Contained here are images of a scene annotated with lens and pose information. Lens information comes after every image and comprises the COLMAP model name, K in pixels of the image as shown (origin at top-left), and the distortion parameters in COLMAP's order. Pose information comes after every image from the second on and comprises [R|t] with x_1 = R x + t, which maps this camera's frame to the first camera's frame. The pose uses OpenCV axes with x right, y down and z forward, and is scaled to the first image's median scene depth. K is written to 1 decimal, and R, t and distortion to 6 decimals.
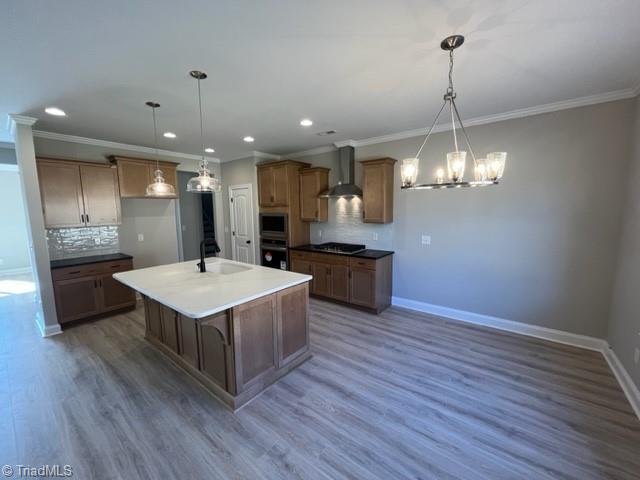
lens RADIAL K [[257.2, 0, 320.2], [0, 257.2, 238.6], [0, 0, 1]] dist [-0.003171, 0.000223]
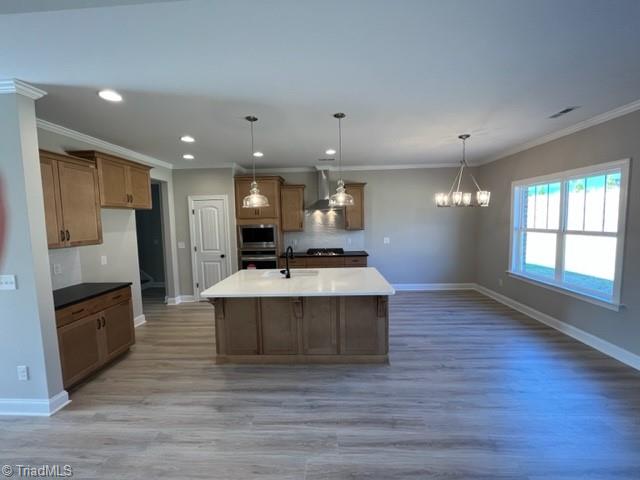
lens RADIAL K [[257.2, 0, 320.2], [0, 257.2, 238.6], [0, 0, 1]] dist [-0.003171, 0.000223]
pose [[0.812260, -0.049547, 0.581188, -0.862841], [0.079086, 0.996540, -0.025572, 0.003099], [-0.577910, 0.066735, 0.813368, 0.029736]]
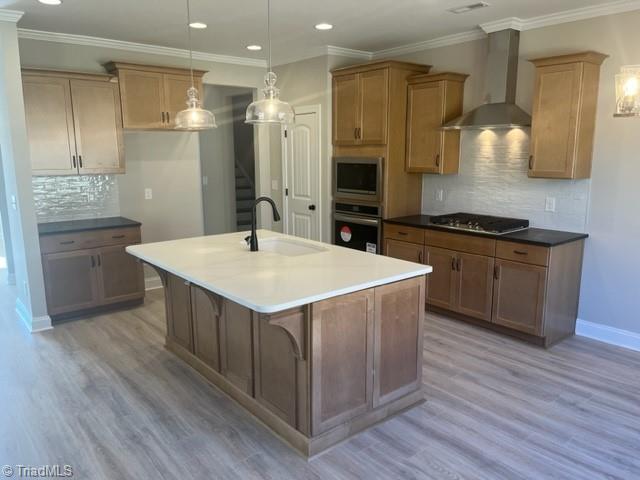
lens RADIAL K [[485.0, 0, 318.3], [0, 485.0, 243.6], [0, 0, 1]] dist [0.066243, -0.095633]
pose [[0.975205, 0.050272, -0.215520, -0.039227], [-0.033573, 0.996193, 0.080456, 0.009482], [0.218744, -0.071225, 0.973179, -0.114247]]
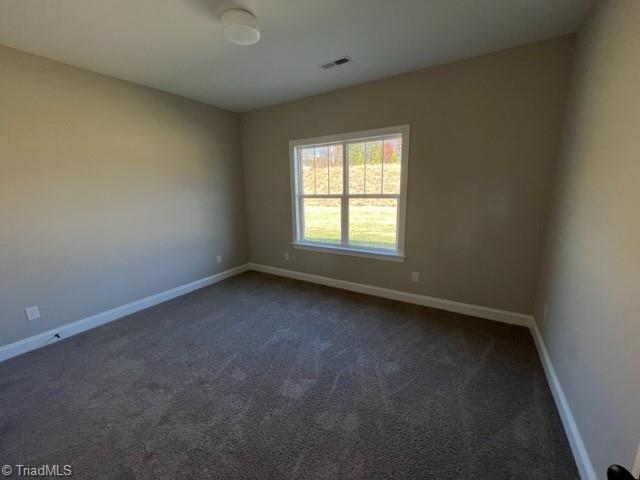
lens RADIAL K [[257.2, 0, 320.2], [0, 257.2, 238.6], [0, 0, 1]] dist [-0.003171, 0.000223]
pose [[-0.112145, -0.190890, 0.975184, -0.496578], [0.145814, 0.967591, 0.206172, -0.039735], [-0.982935, 0.165317, -0.080676, 0.538772]]
